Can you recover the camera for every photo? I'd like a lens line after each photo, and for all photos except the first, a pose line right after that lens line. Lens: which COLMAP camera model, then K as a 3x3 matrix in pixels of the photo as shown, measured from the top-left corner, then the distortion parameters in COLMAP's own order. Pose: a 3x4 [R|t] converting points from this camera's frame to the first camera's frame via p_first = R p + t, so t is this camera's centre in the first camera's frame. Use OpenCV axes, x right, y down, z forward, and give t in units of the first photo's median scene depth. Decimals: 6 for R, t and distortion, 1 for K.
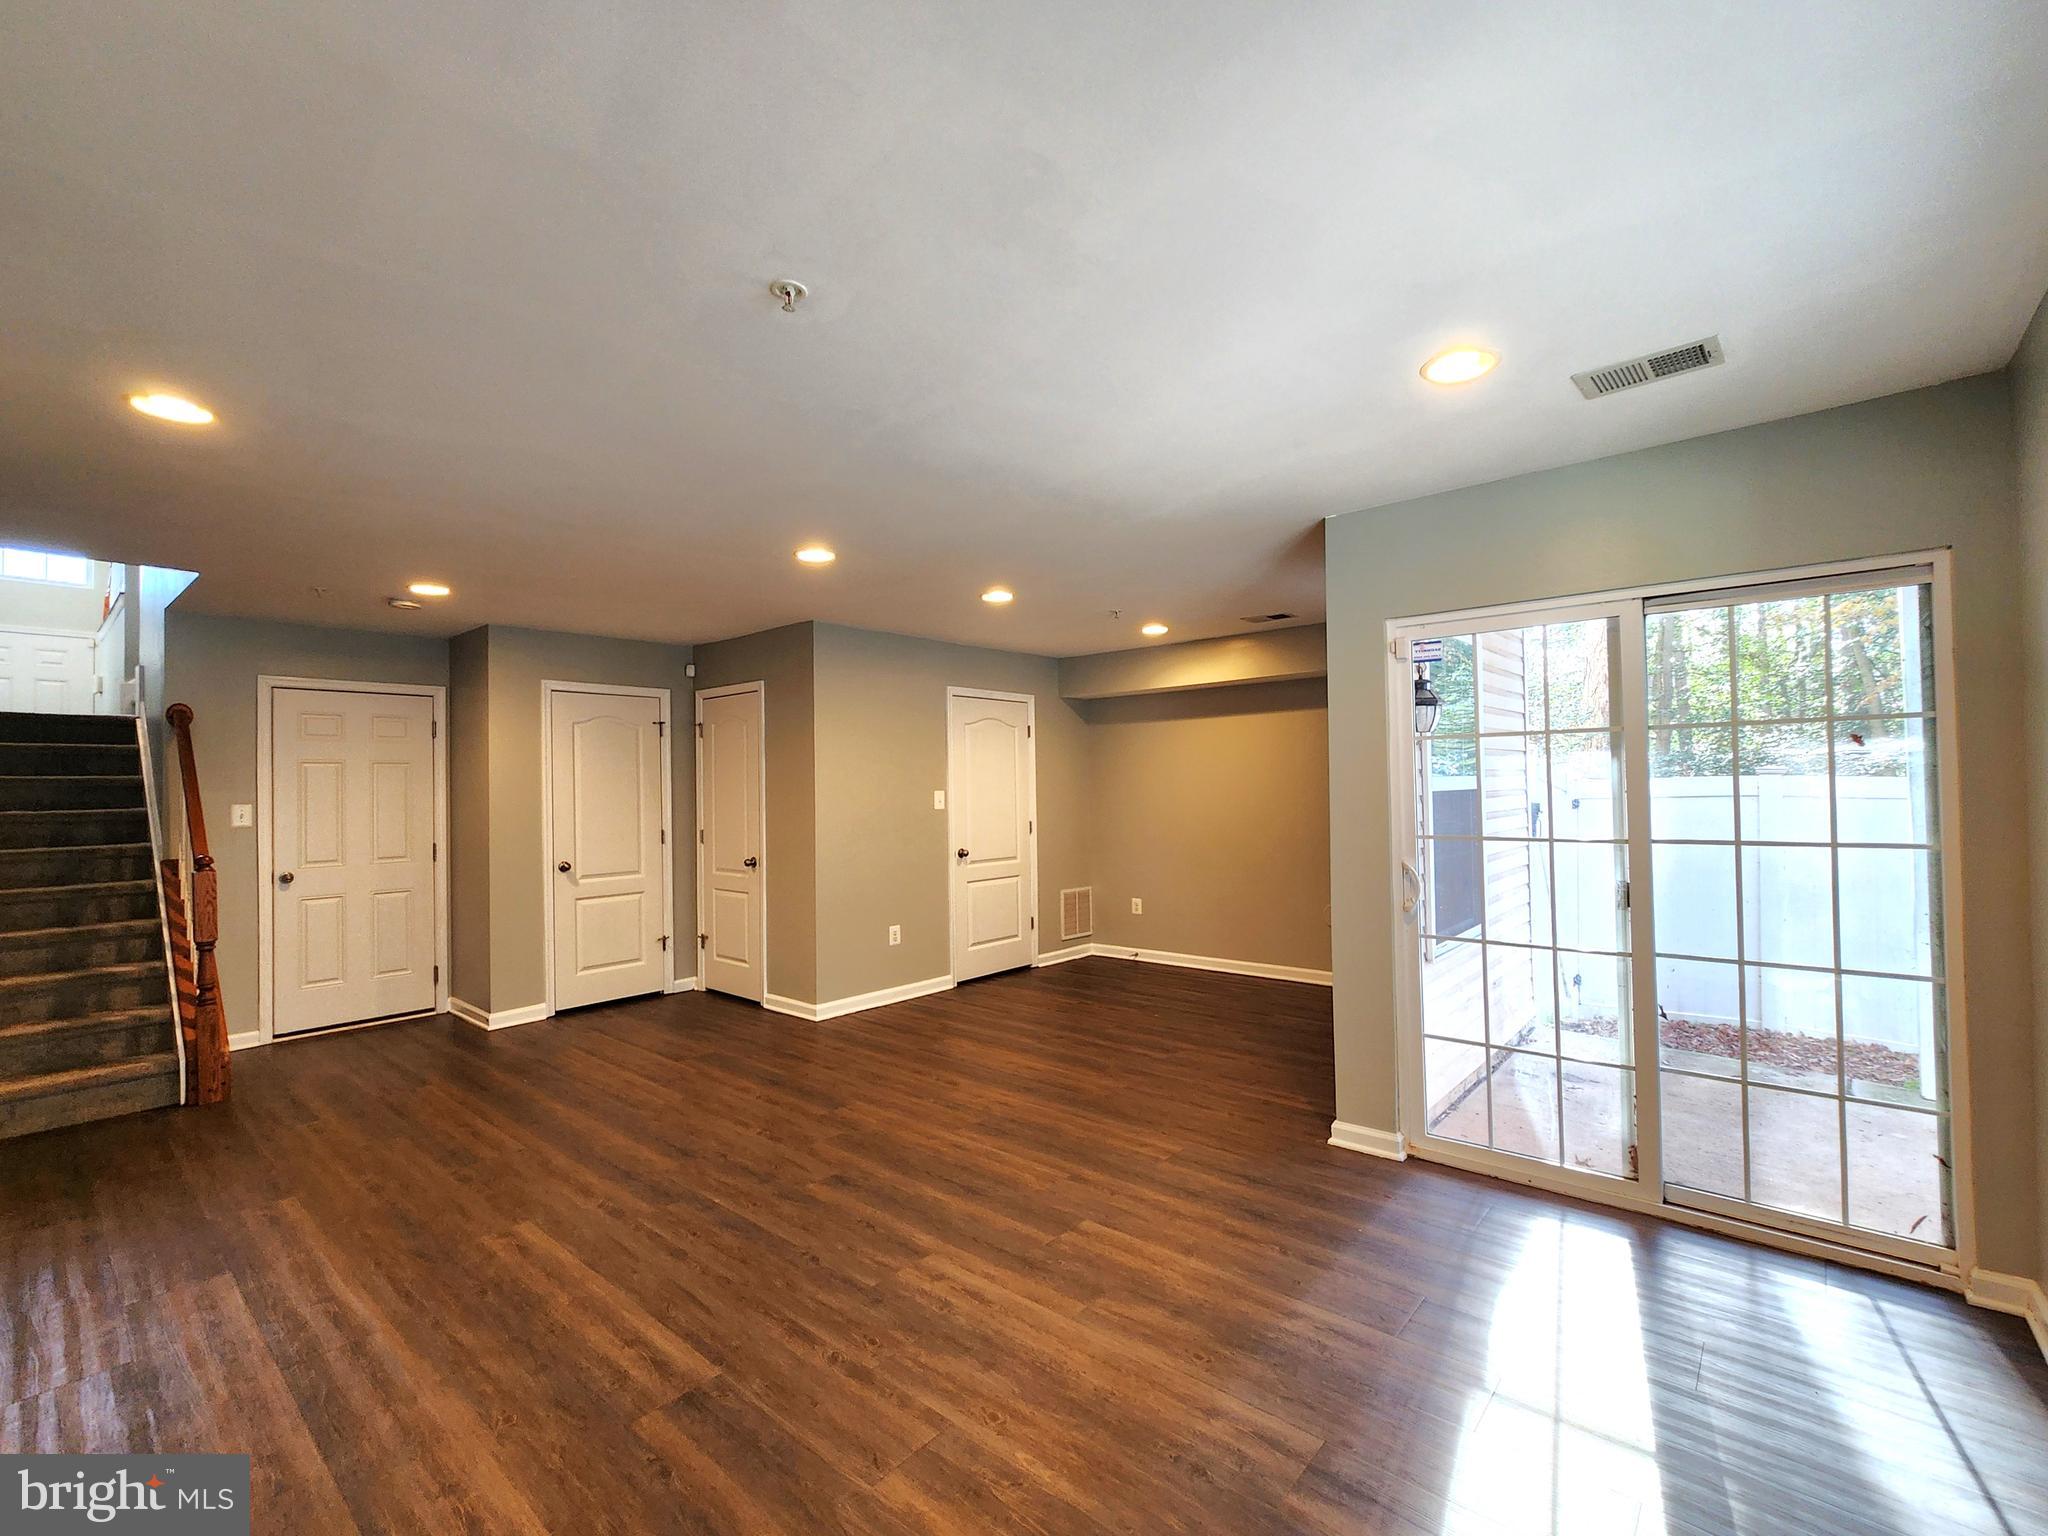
lens RADIAL K [[868.0, 0, 1023.3], [0, 868.0, 775.8], [0, 0, 1]] dist [-0.002550, -0.000036]
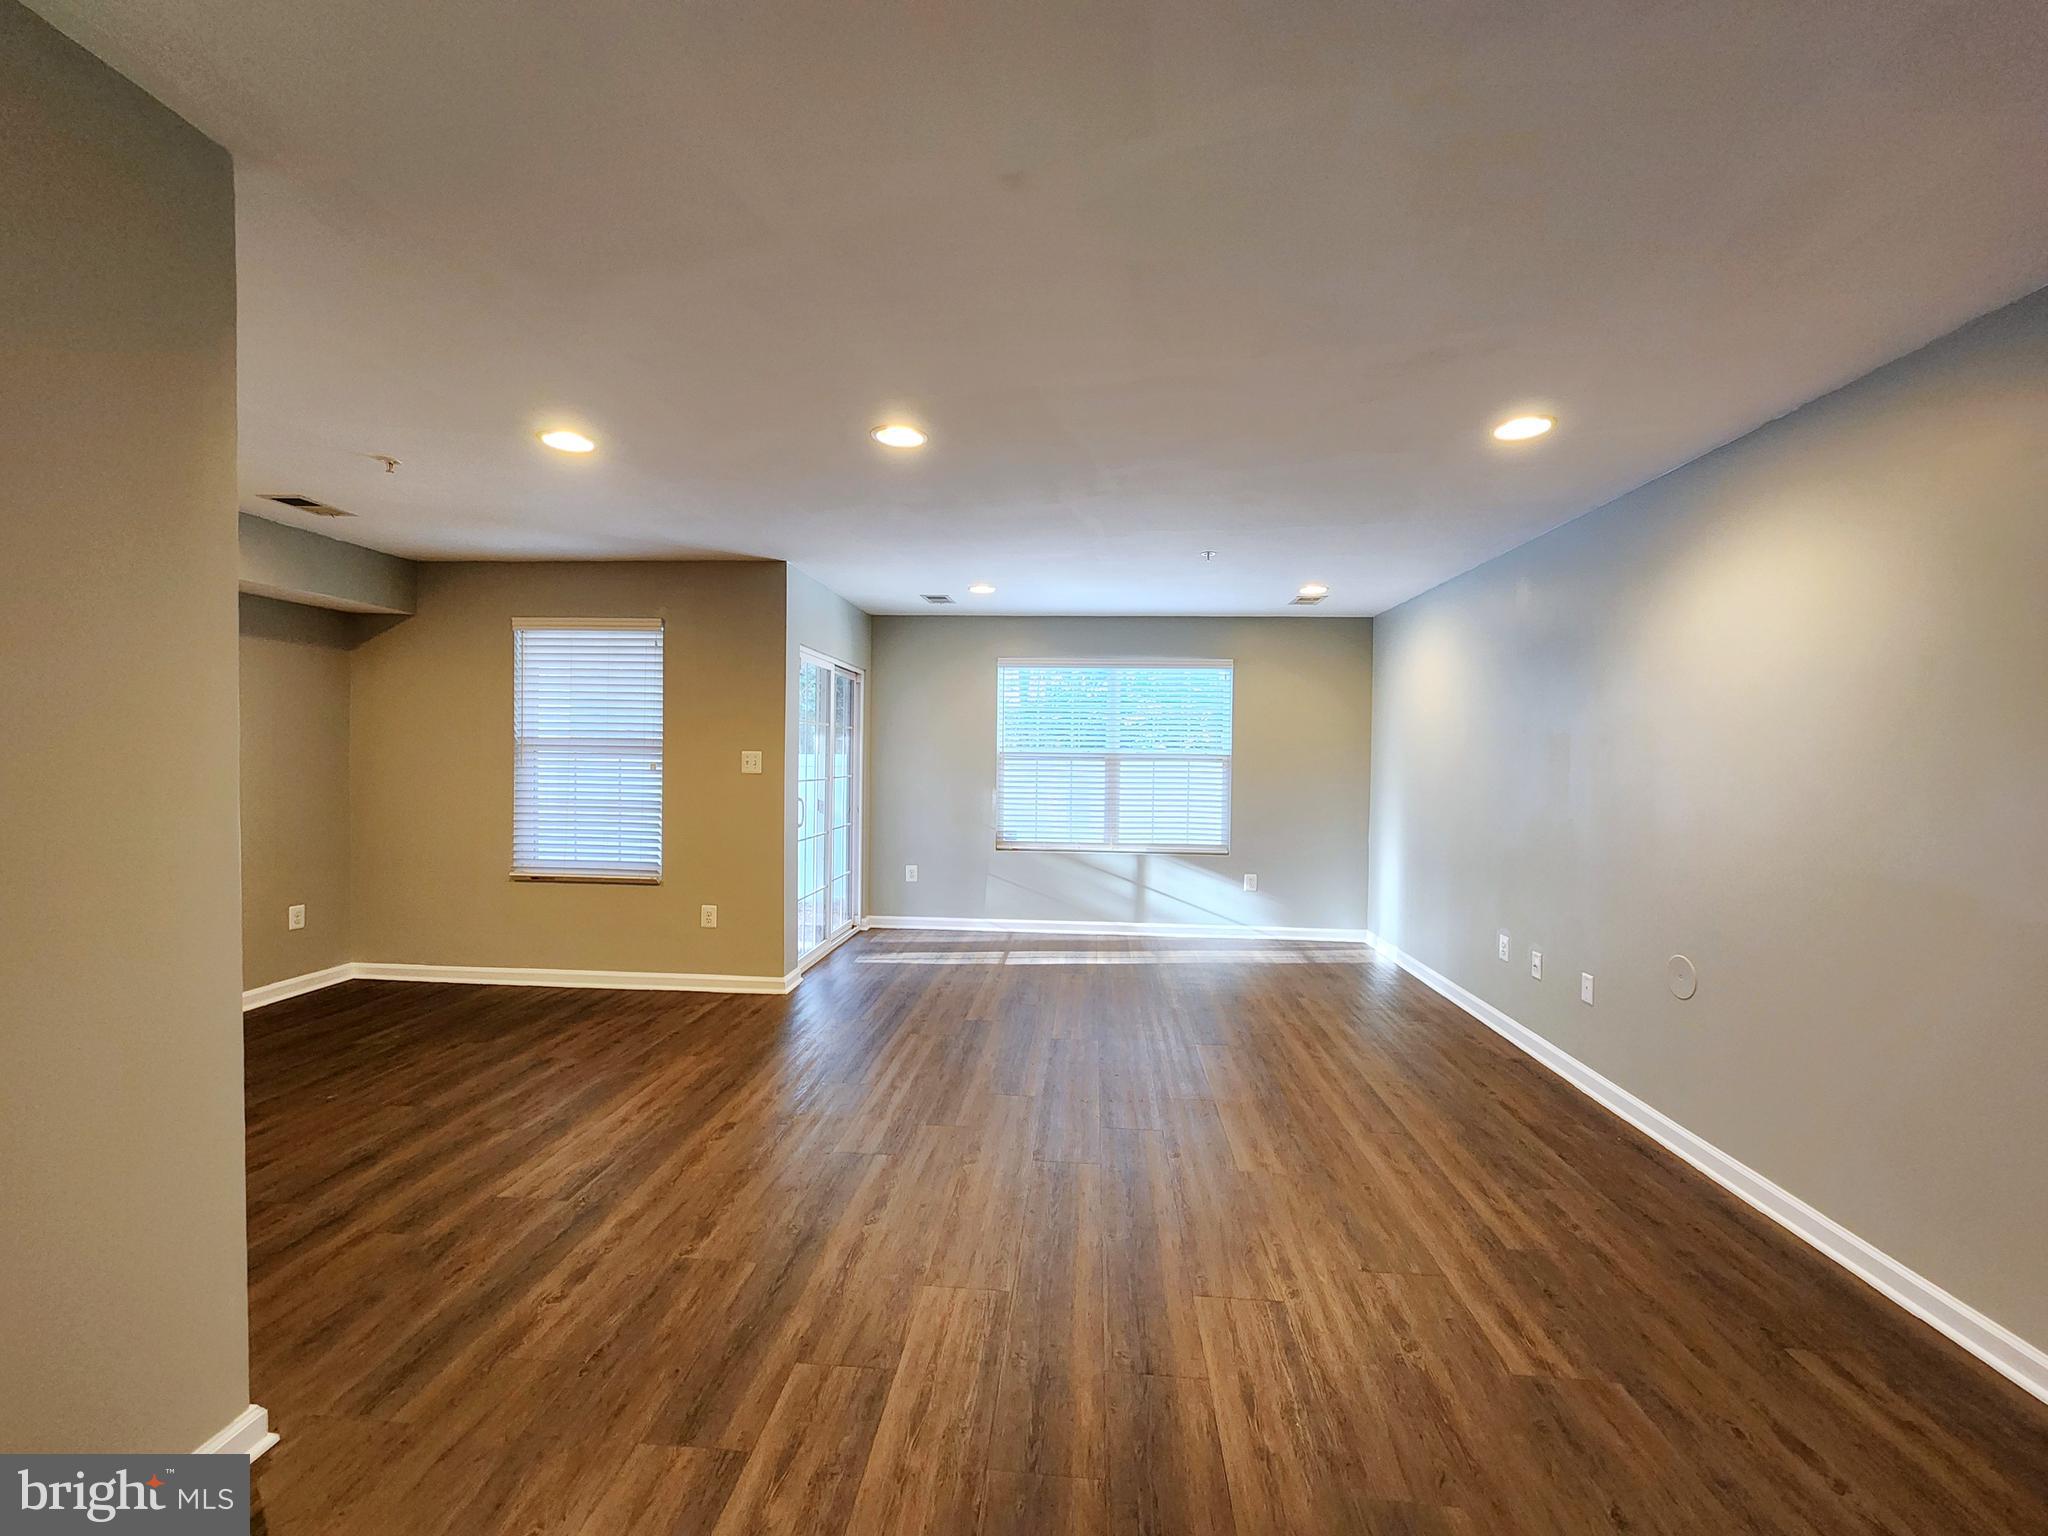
lens RADIAL K [[835.5, 0, 1036.1], [0, 835.5, 776.5], [0, 0, 1]] dist [-0.003064, 0.000289]
pose [[-0.597026, -0.008741, 0.802174, -0.871678], [-0.017010, 0.999854, -0.001766, 0.044460], [-0.802042, -0.014700, -0.597087, 1.284937]]
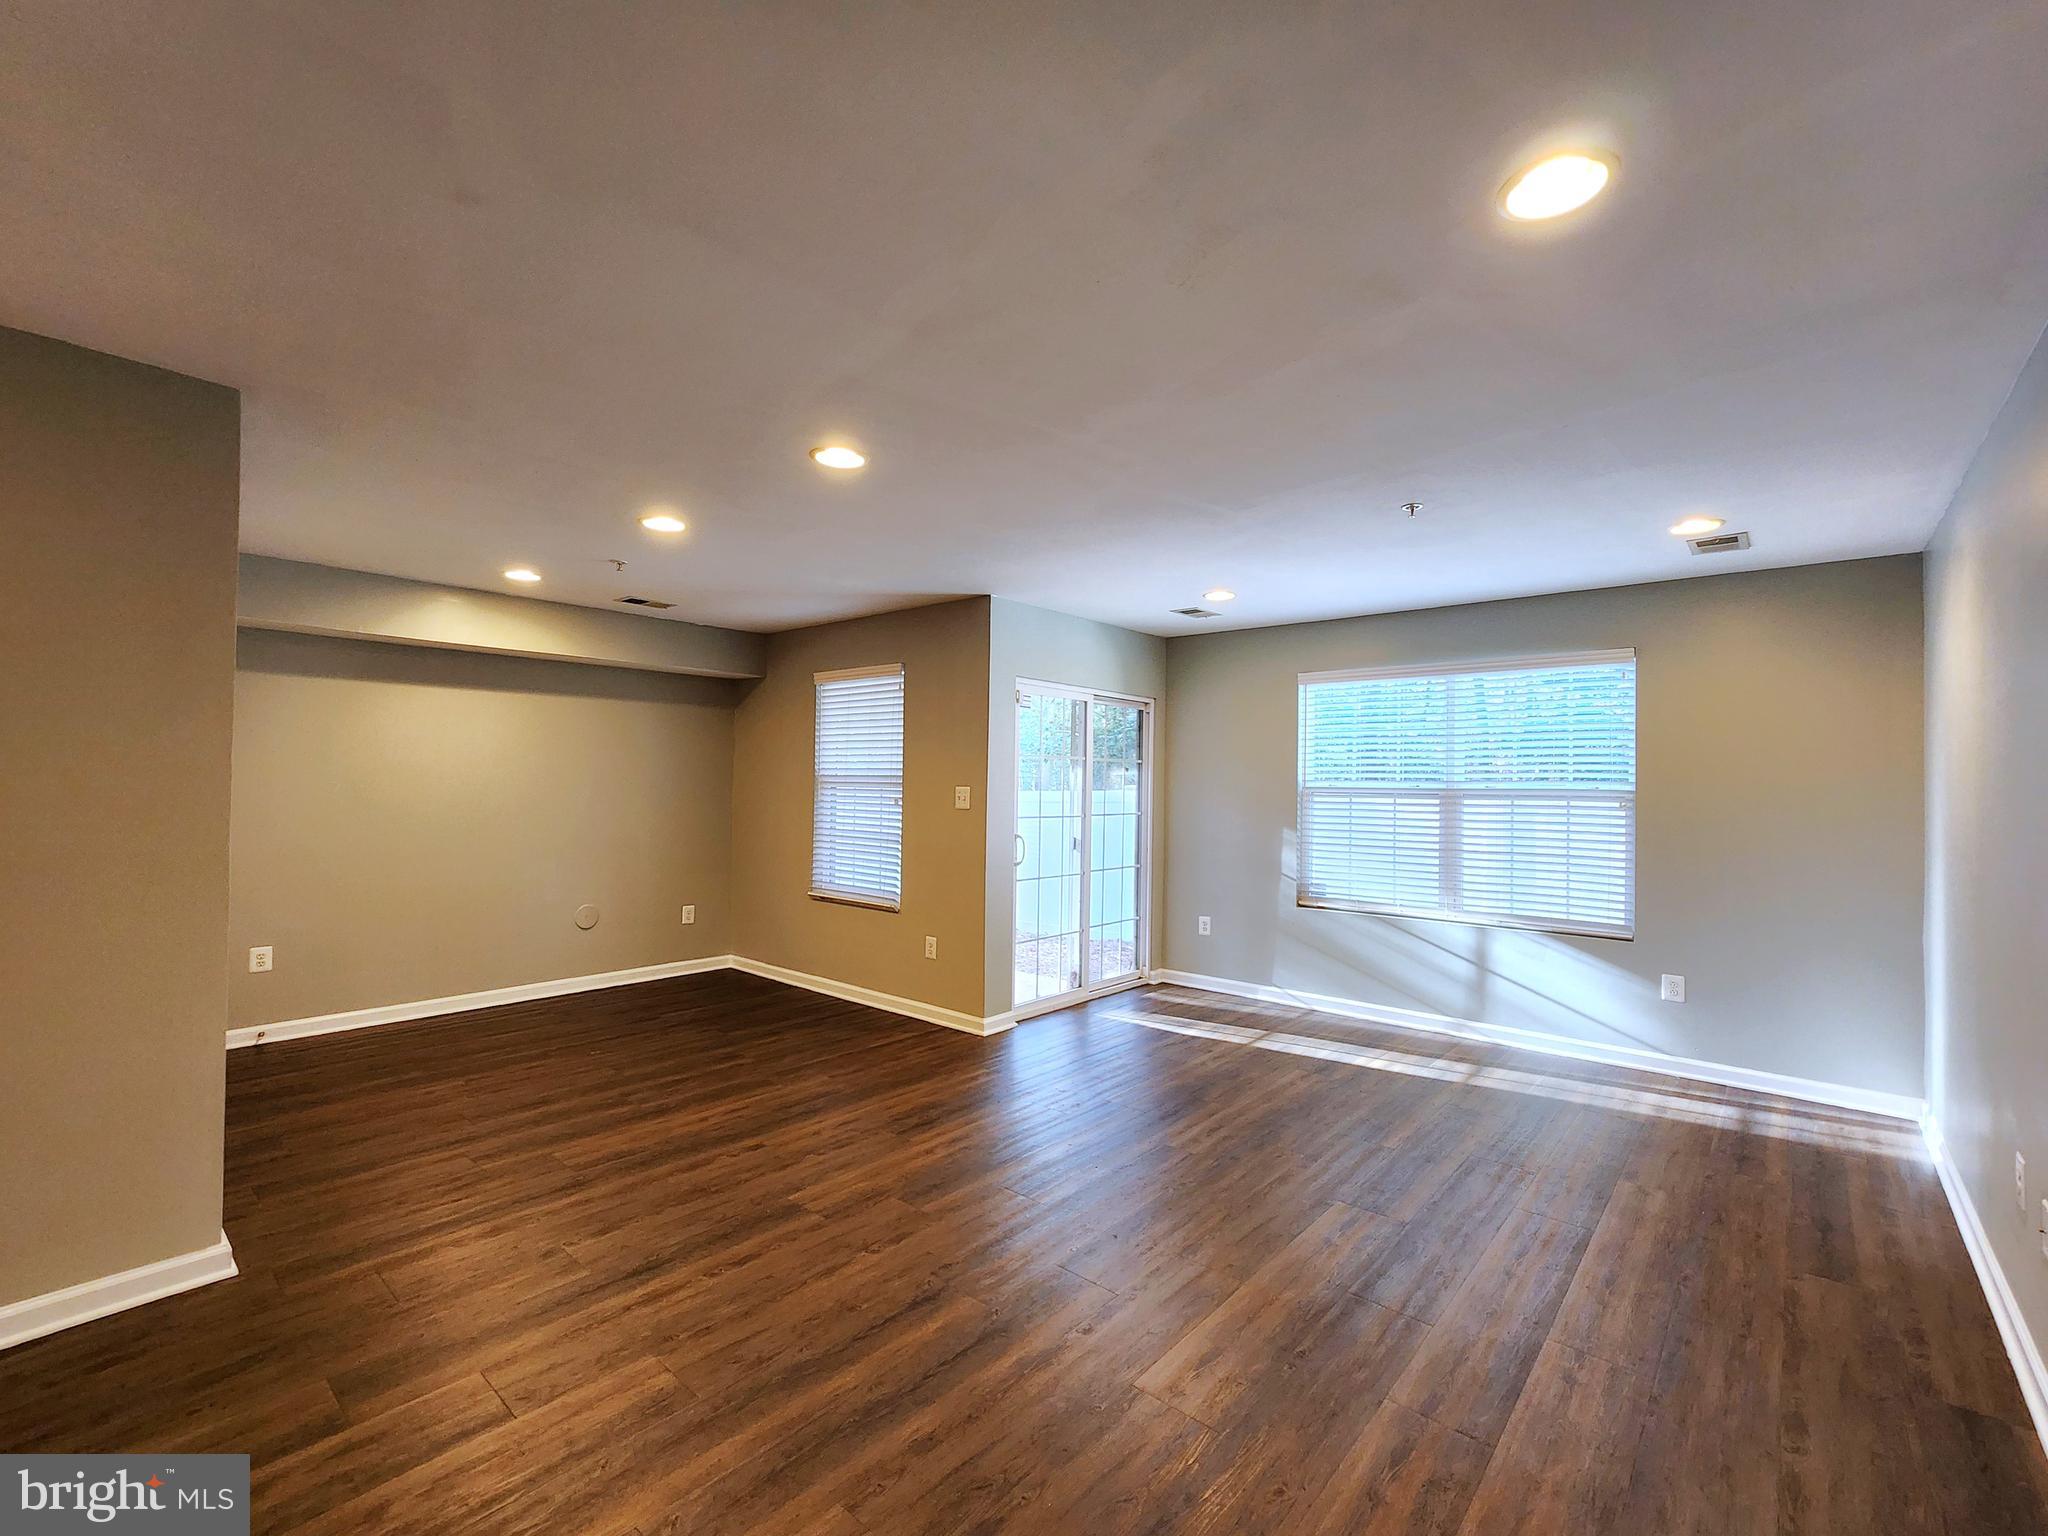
lens RADIAL K [[884.7, 0, 1026.7], [0, 884.7, 787.8], [0, 0, 1]] dist [-0.003673, -0.000150]
pose [[0.006919, 0.015324, 0.999859, -0.939246], [-0.029816, 0.999441, -0.015111, 0.030953], [-0.999531, -0.029707, 0.007372, 0.792737]]
